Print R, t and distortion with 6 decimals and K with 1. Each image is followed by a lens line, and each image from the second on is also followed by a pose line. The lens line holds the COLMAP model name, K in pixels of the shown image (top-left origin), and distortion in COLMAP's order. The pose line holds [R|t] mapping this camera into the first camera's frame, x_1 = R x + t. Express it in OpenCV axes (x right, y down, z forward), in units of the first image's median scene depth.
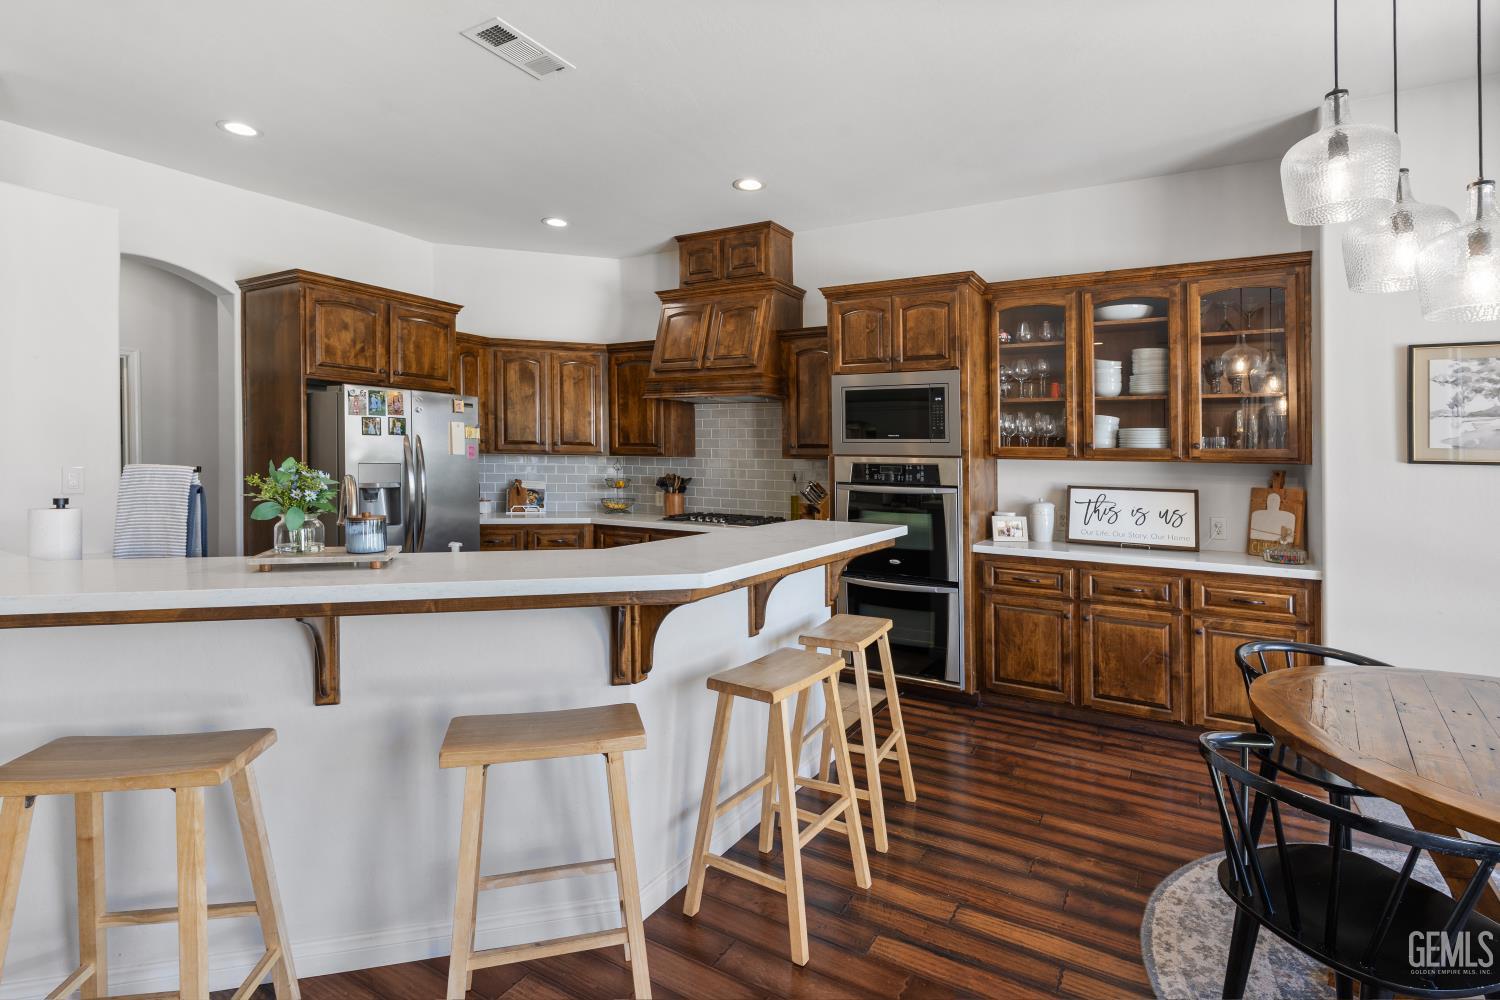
lens RADIAL K [[725.8, 0, 751.9], [0, 725.8, 466.7], [0, 0, 1]] dist [0.004842, -0.002349]
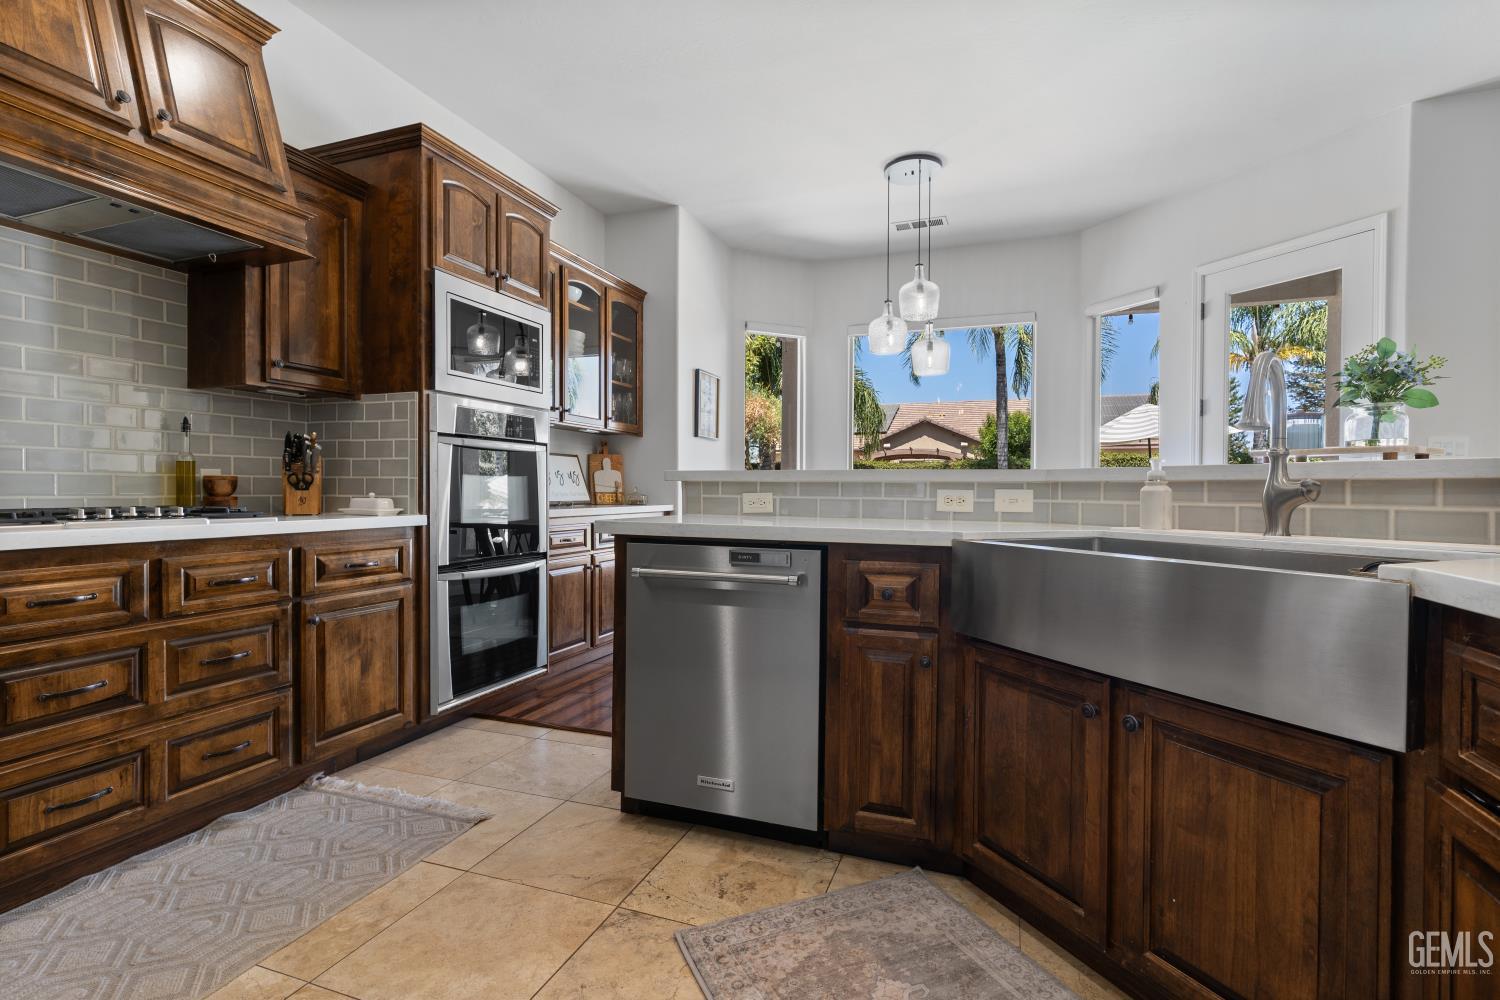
lens RADIAL K [[725.8, 0, 737.5], [0, 725.8, 497.2], [0, 0, 1]] dist [0.004842, -0.002349]
pose [[-0.173712, -0.029492, 0.984355, -0.674852], [0.011861, 0.999416, 0.032036, 0.071325], [-0.984725, 0.017240, -0.173261, 0.977358]]
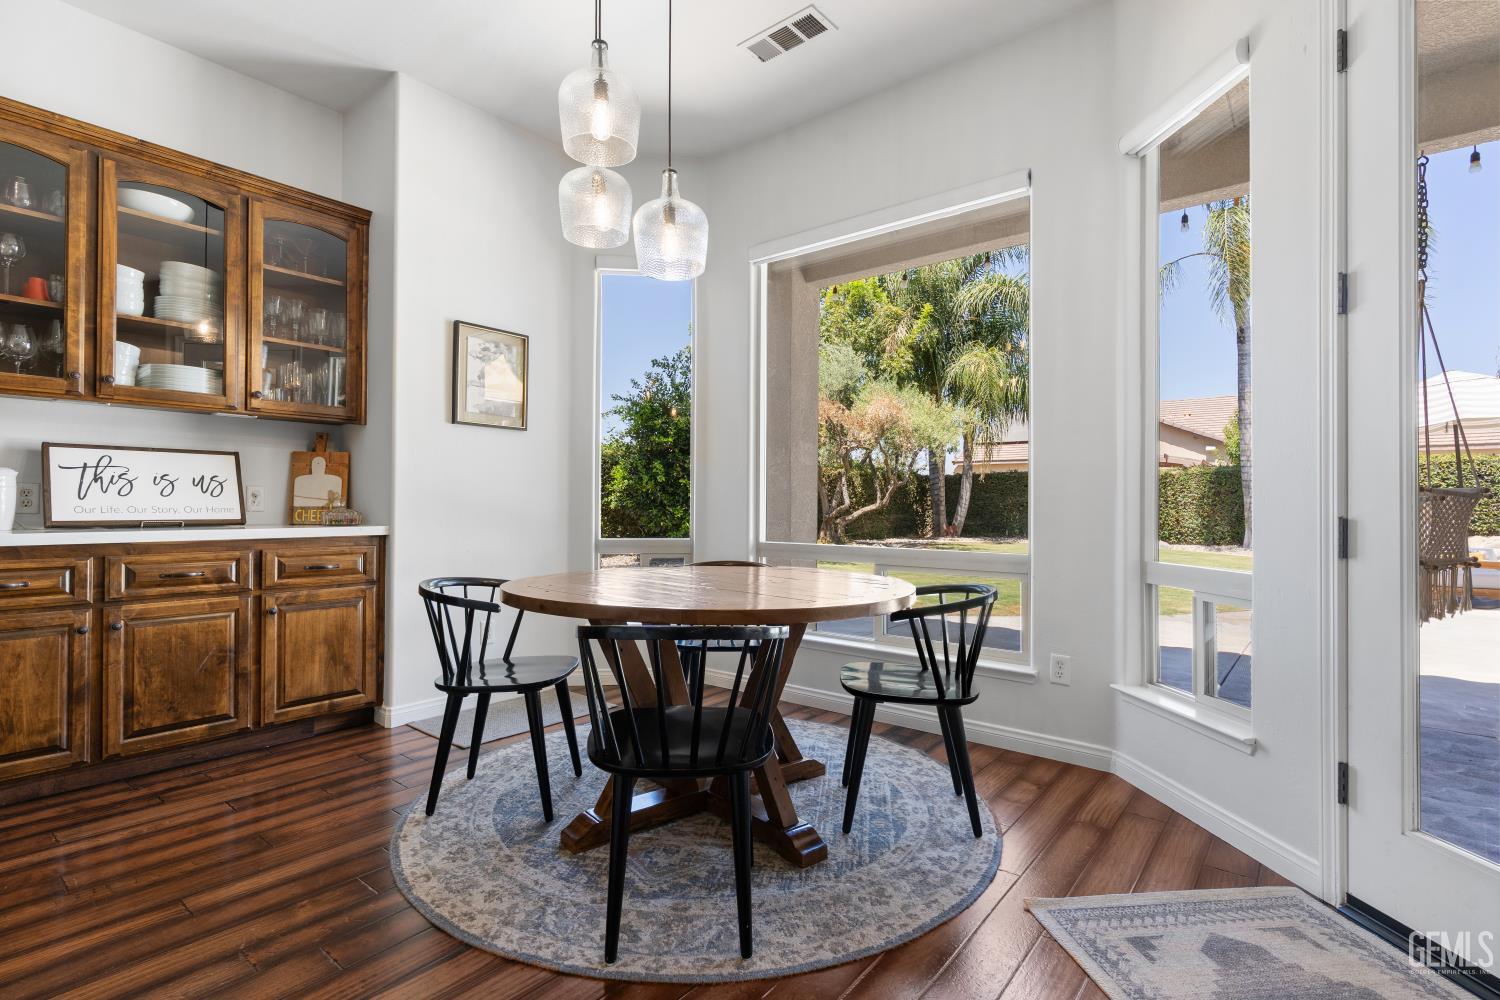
lens RADIAL K [[725.8, 0, 740.1], [0, 725.8, 486.9], [0, 0, 1]] dist [0.004842, -0.002349]
pose [[0.149985, 0.008497, 0.988652, -0.137651], [0.019342, 0.999746, -0.011527, 0.097860], [-0.988499, 0.020851, 0.149782, 0.316576]]
